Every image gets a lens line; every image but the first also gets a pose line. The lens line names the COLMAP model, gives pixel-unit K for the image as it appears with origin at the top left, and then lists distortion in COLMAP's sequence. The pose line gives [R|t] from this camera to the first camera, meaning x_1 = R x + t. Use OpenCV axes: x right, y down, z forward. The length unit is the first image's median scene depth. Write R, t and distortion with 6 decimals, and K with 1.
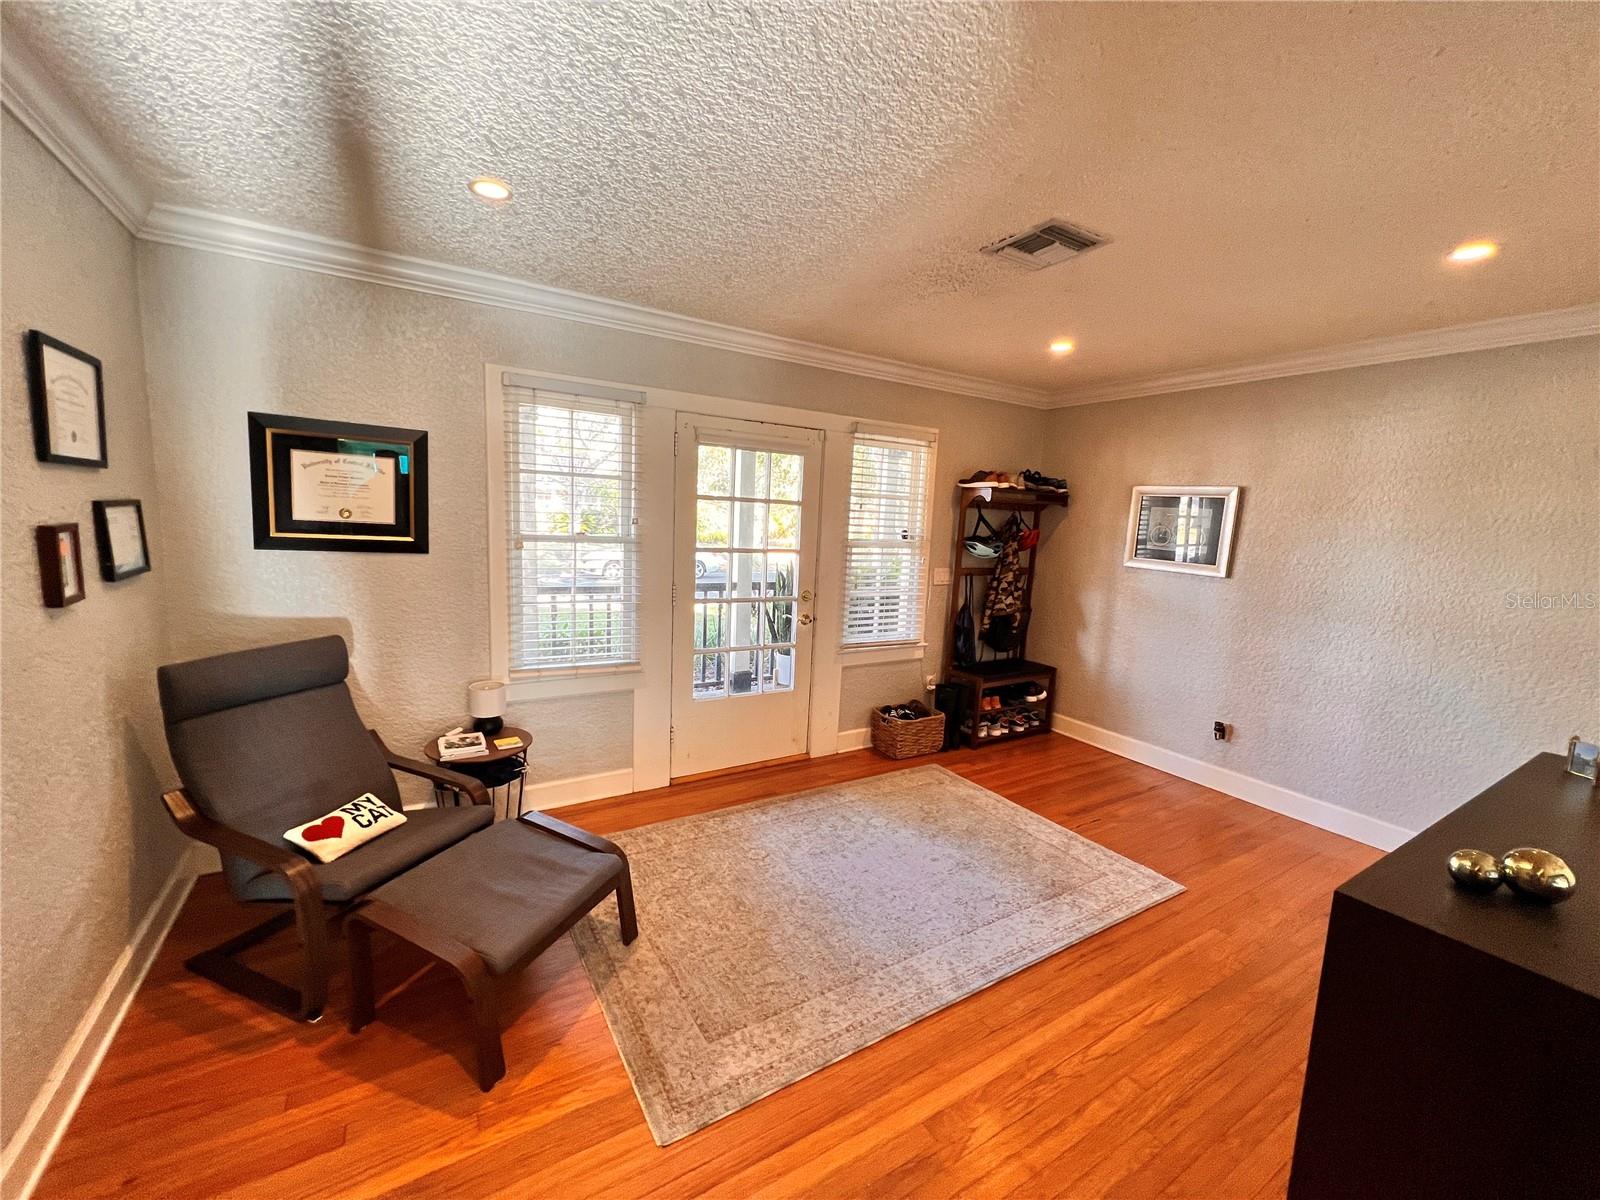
lens RADIAL K [[641.2, 0, 794.9], [0, 641.2, 597.3], [0, 0, 1]] dist [-0.002575, 0.001193]
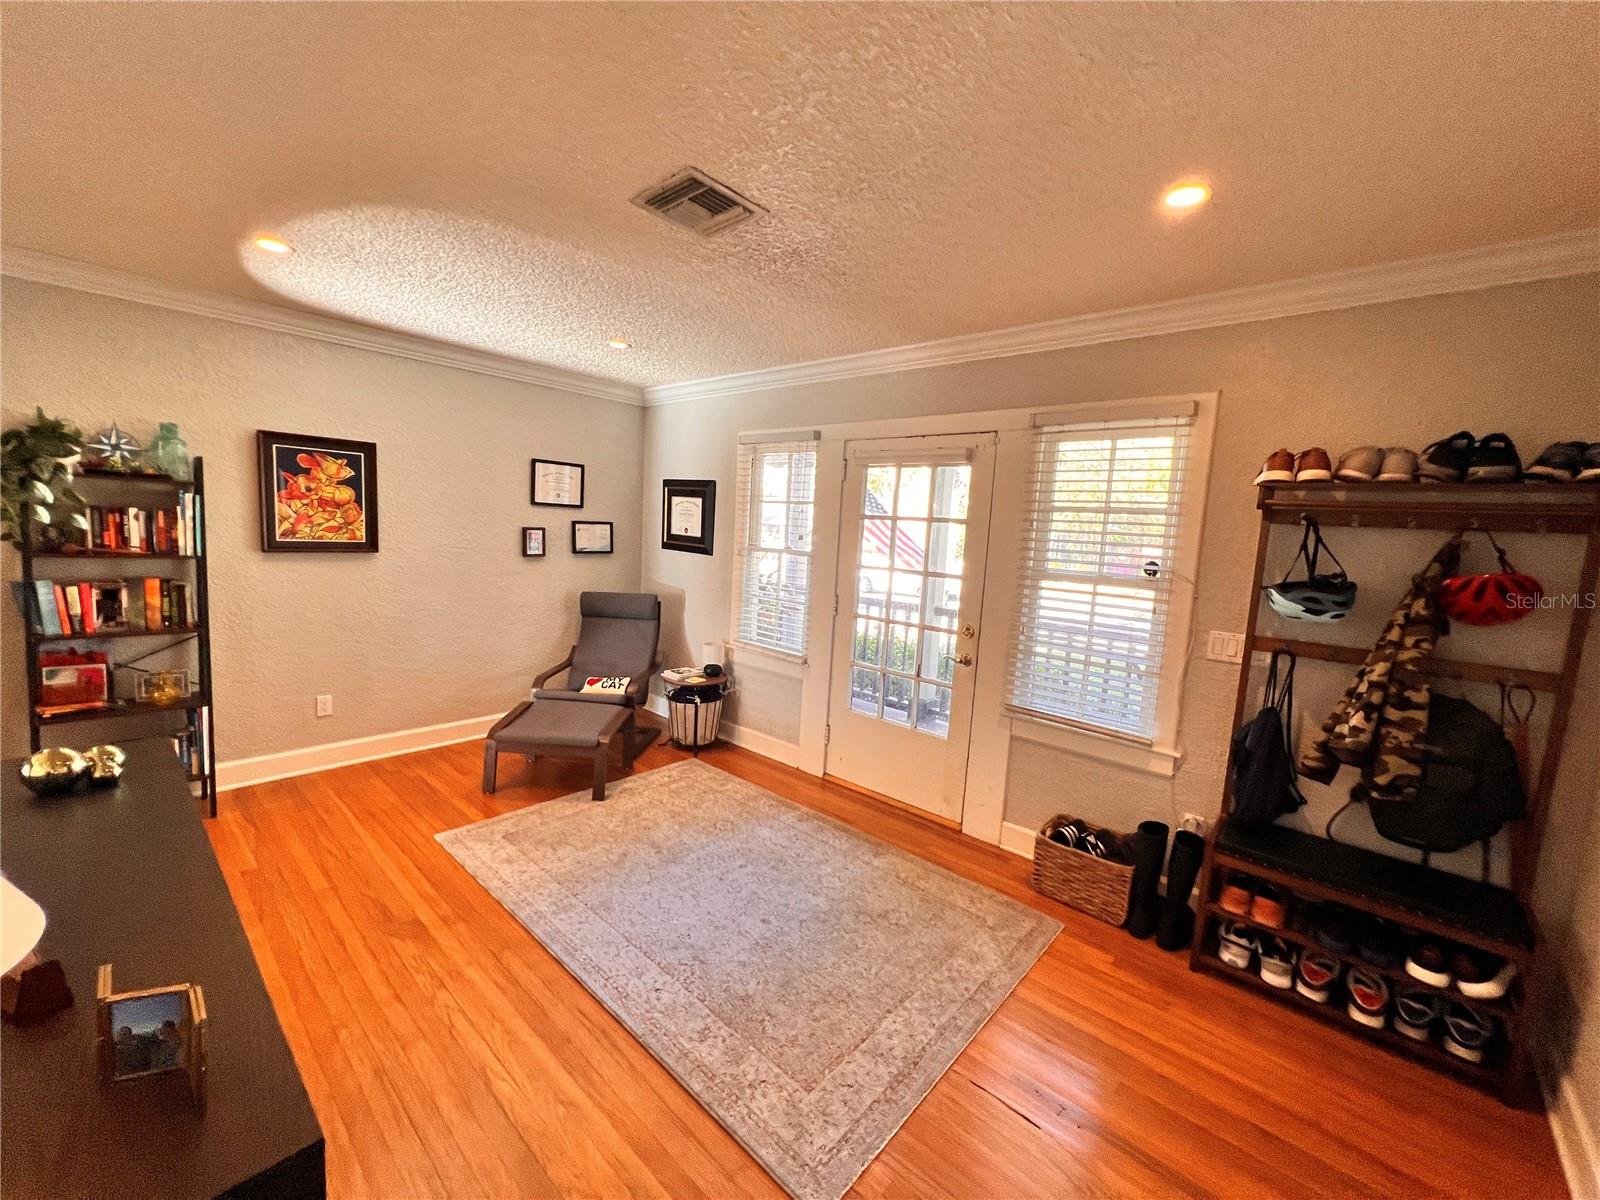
lens RADIAL K [[641.2, 0, 797.1], [0, 641.2, 599.8], [0, 0, 1]] dist [-0.002575, 0.001193]
pose [[0.288853, 0.080590, -0.953975, 0.793708], [-0.163788, 0.985920, 0.033696, -0.037231], [0.943259, 0.146517, 0.297986, 0.568894]]
